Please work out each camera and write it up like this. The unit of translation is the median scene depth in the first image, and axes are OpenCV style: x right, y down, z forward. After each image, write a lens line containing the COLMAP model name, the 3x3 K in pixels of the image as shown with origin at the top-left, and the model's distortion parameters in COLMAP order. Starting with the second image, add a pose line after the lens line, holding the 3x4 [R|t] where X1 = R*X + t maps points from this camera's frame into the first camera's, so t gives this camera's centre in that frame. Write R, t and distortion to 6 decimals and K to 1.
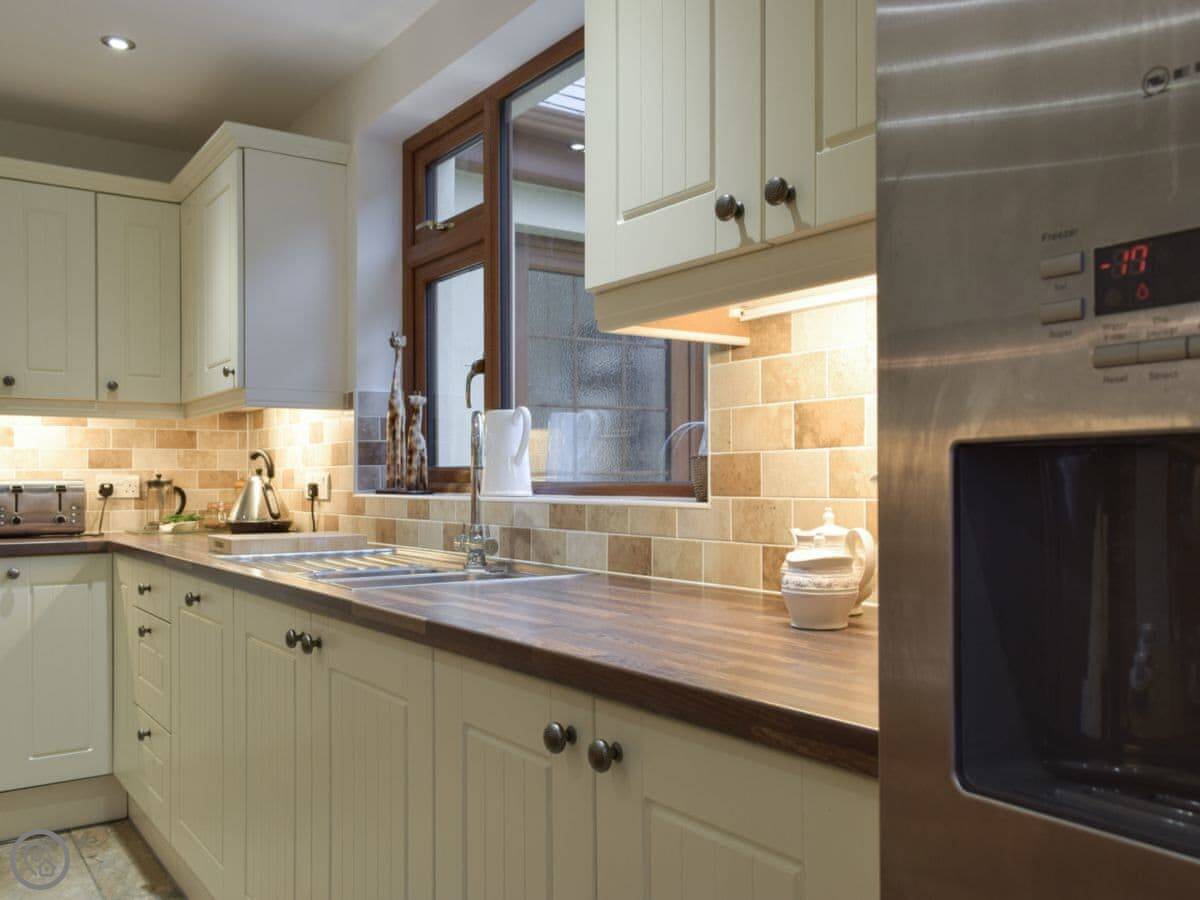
lens RADIAL K [[1057.3, 0, 629.0], [0, 1057.3, 482.7], [0, 0, 1]] dist [0.057008, 0.000249]
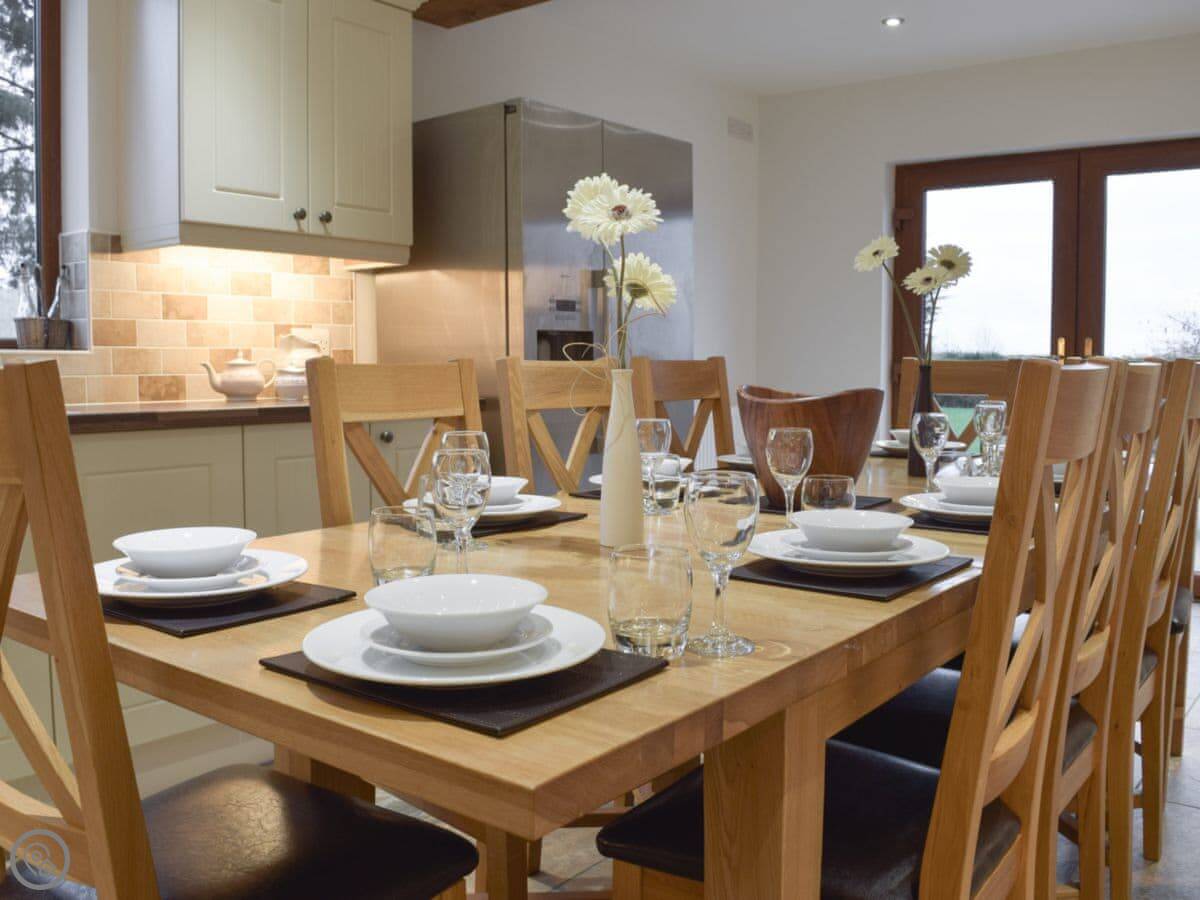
lens RADIAL K [[1122.5, 0, 600.0], [0, 1122.5, 450.0], [0, 0, 1]] dist [-0.069922, 0.000108]
pose [[-0.306664, -0.069031, 0.949311, -1.263439], [0.007017, 0.997175, 0.074779, 0.035941], [-0.951792, 0.029593, -0.305313, 0.601469]]
